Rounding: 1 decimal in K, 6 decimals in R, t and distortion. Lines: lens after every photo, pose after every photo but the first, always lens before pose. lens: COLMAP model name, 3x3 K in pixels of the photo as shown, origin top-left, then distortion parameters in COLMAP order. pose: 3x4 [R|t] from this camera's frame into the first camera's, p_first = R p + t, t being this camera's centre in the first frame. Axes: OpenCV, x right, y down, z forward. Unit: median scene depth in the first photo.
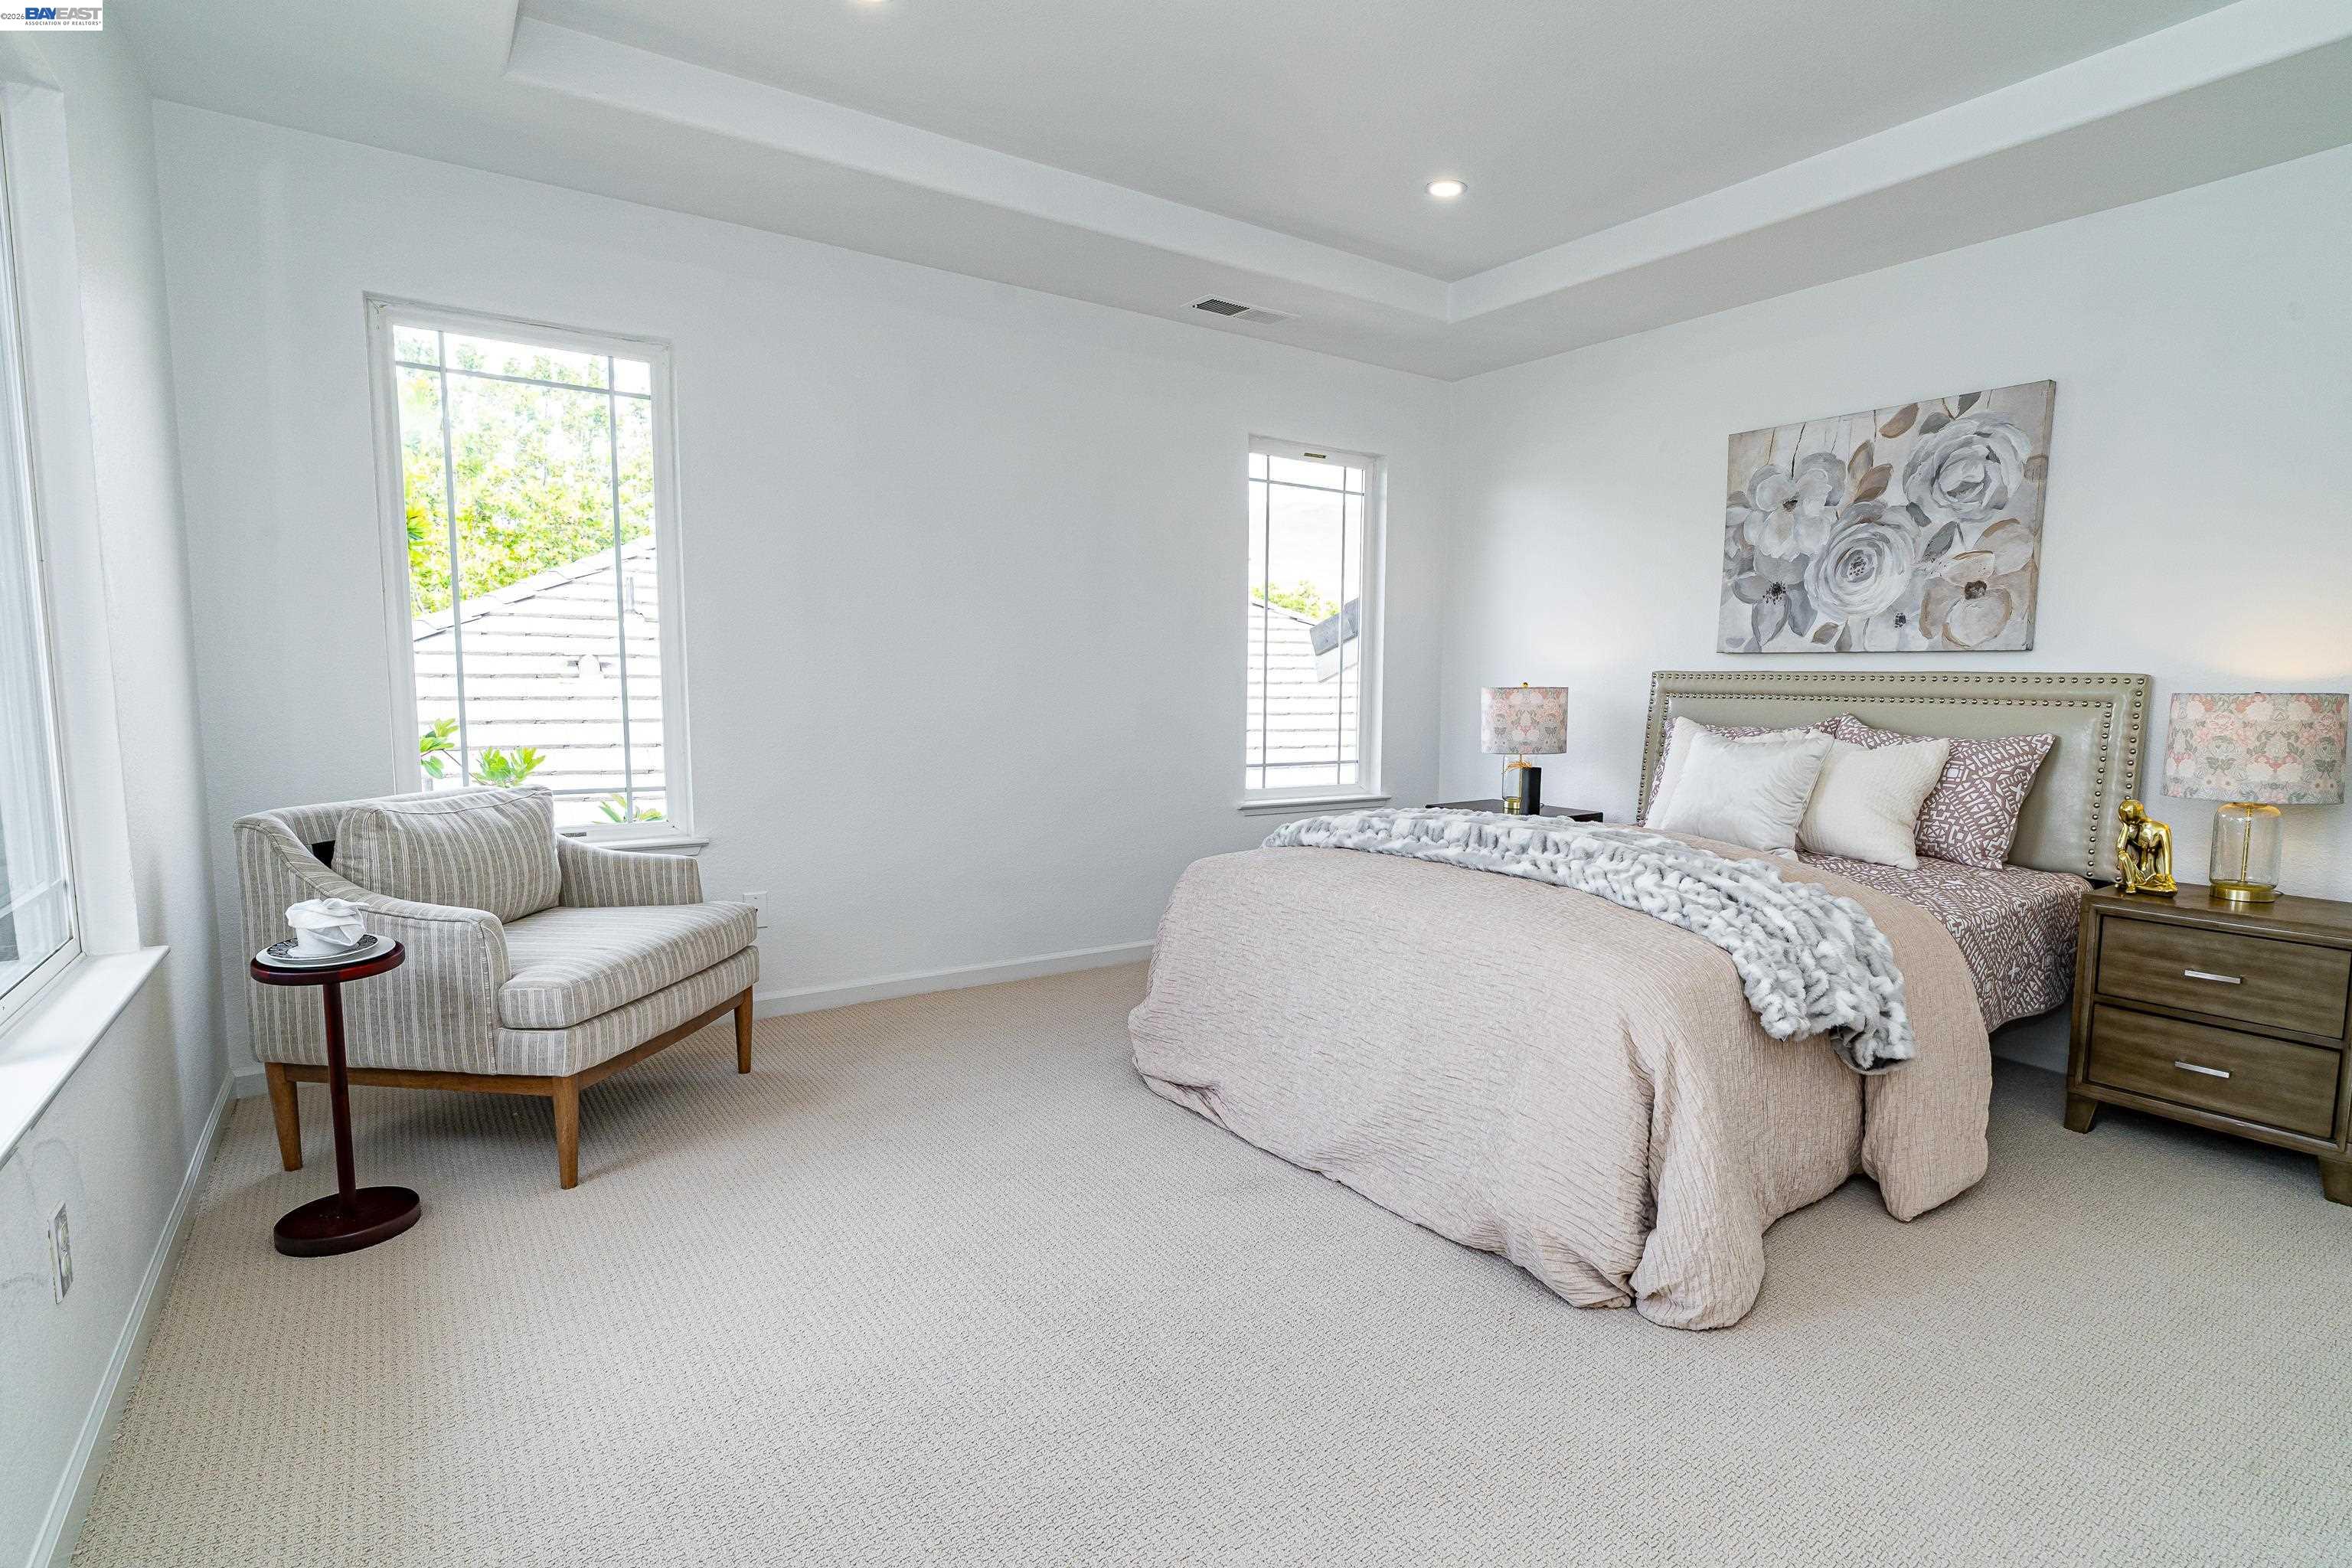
lens RADIAL K [[1181.4, 0, 1176.0], [0, 1181.4, 784.0], [0, 0, 1]] dist [-0.002900, -0.000134]
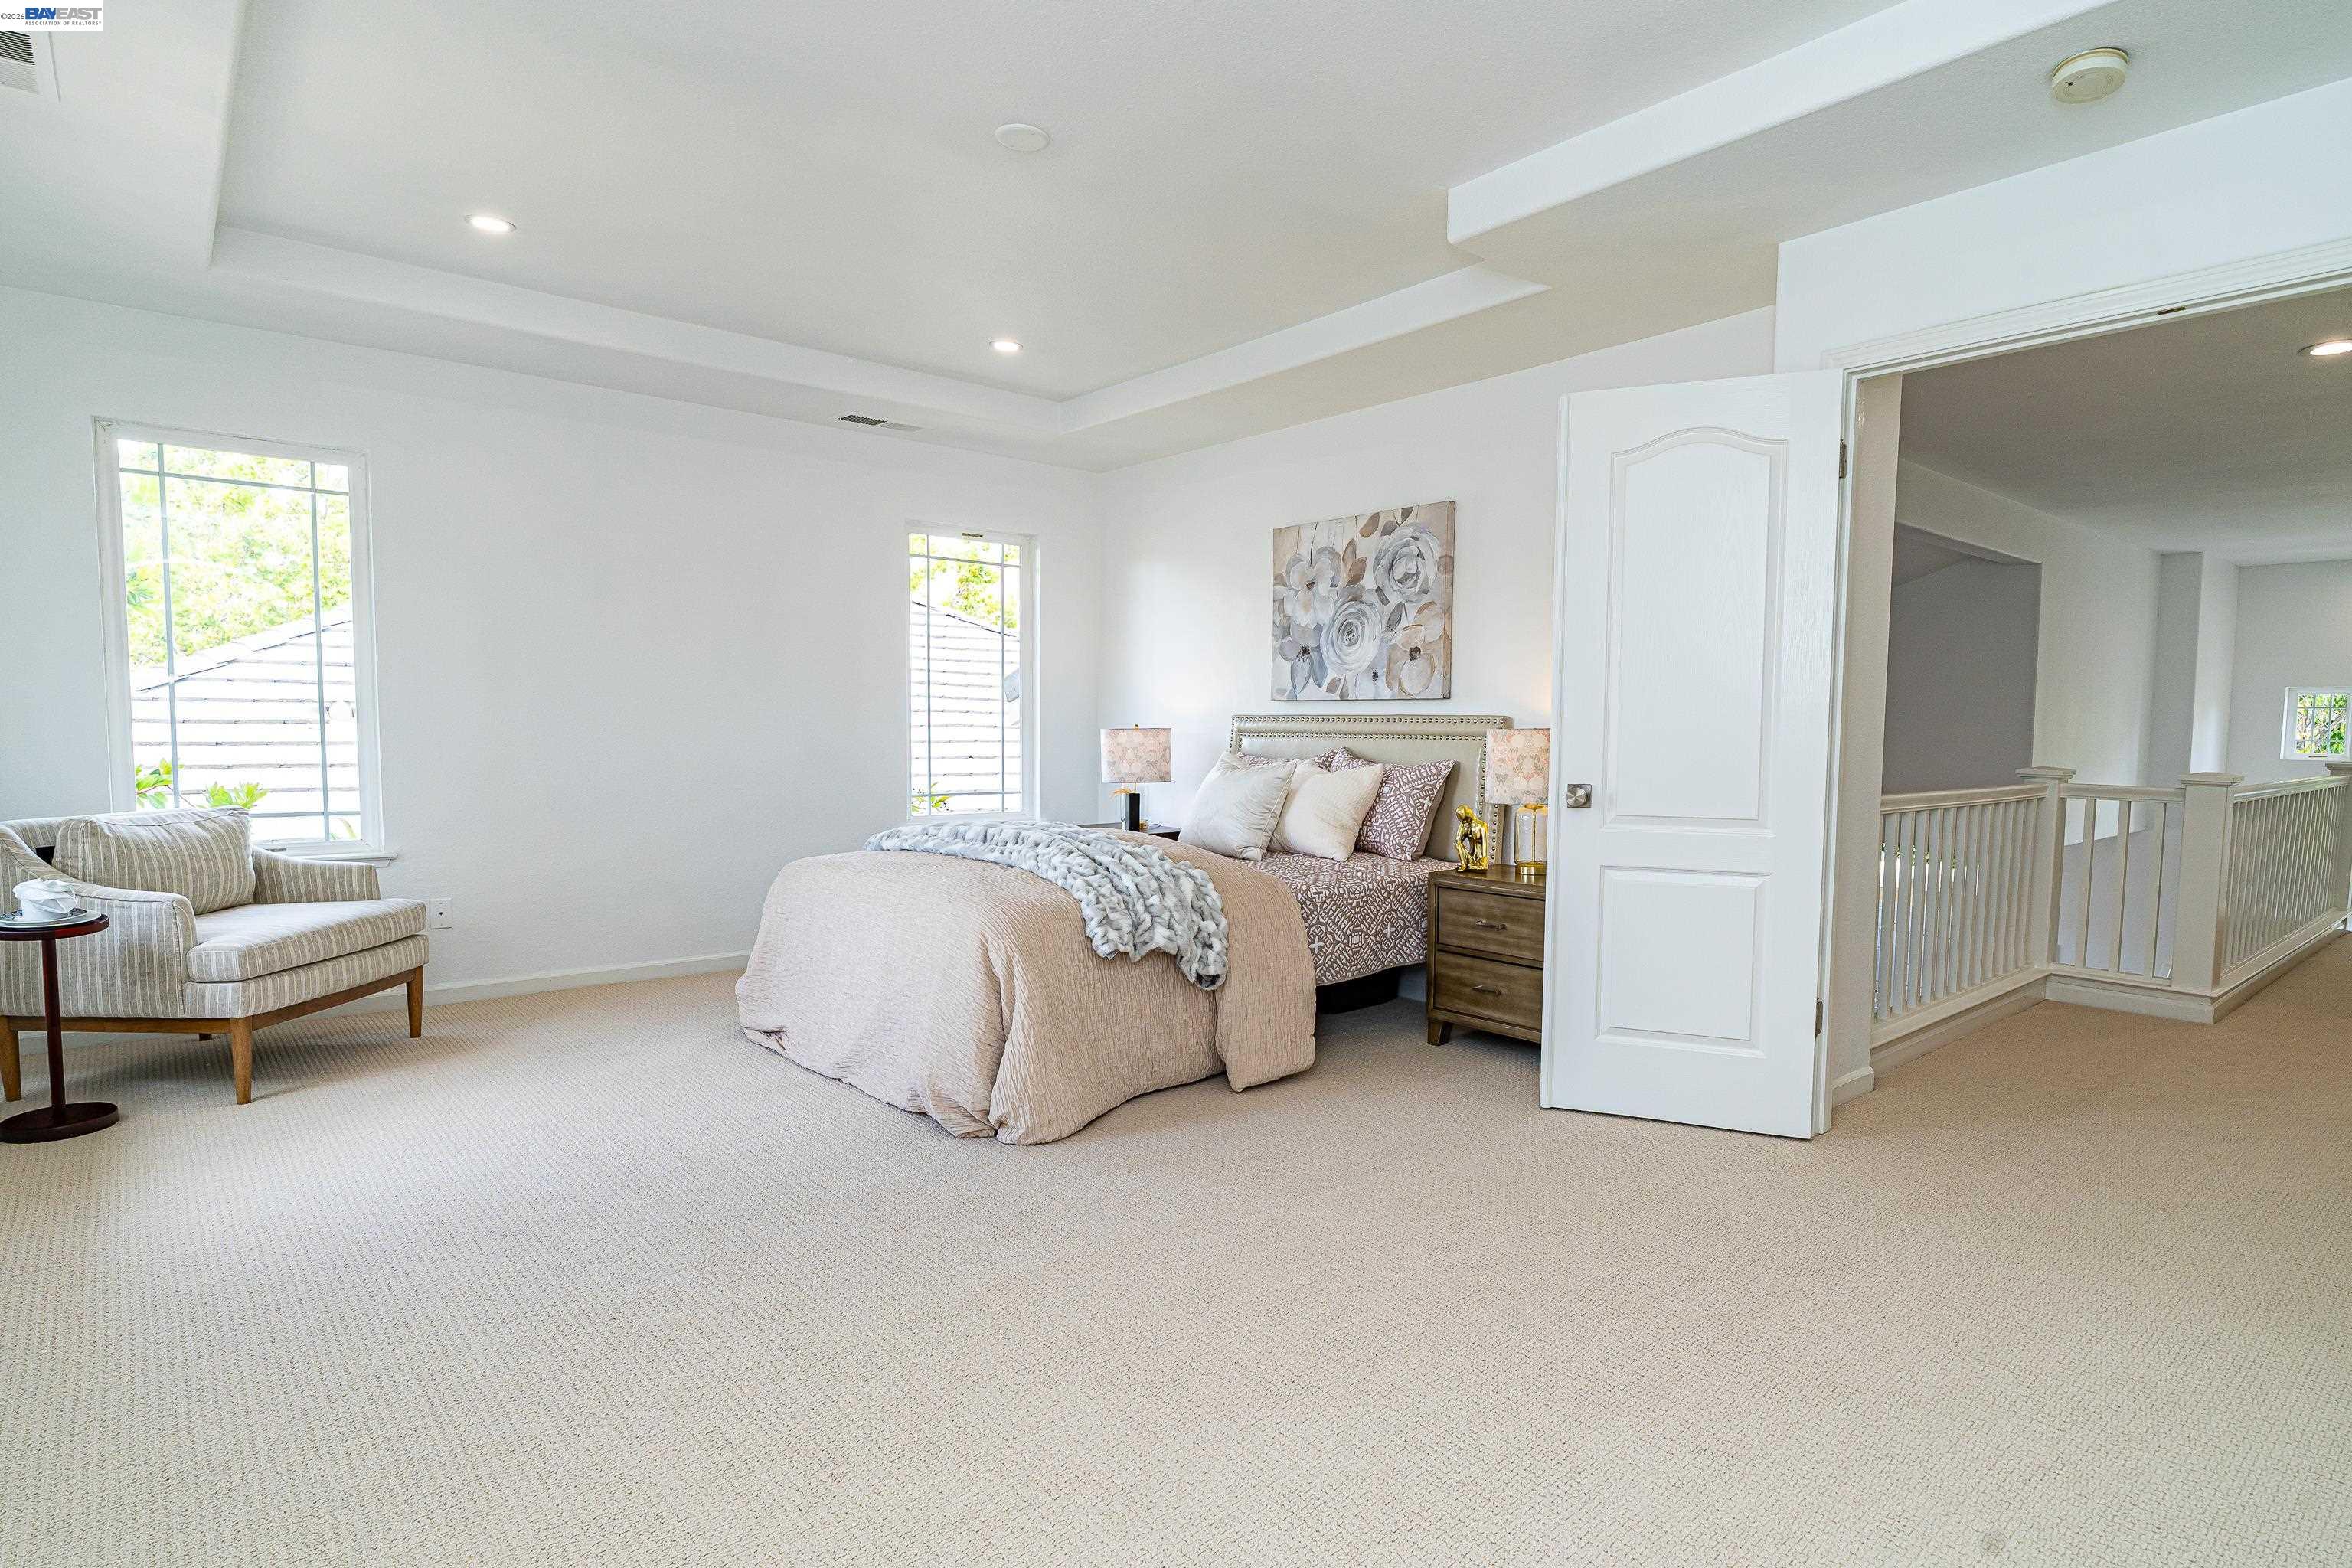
lens RADIAL K [[1221.5, 0, 1176.0], [0, 1221.5, 784.0], [0, 0, 1]] dist [-0.001844, 0.000592]
pose [[0.993262, -0.008259, 0.115596, 0.278995], [0.012907, 0.999135, -0.039523, 0.038056], [-0.115170, 0.040748, 0.992510, -0.373025]]
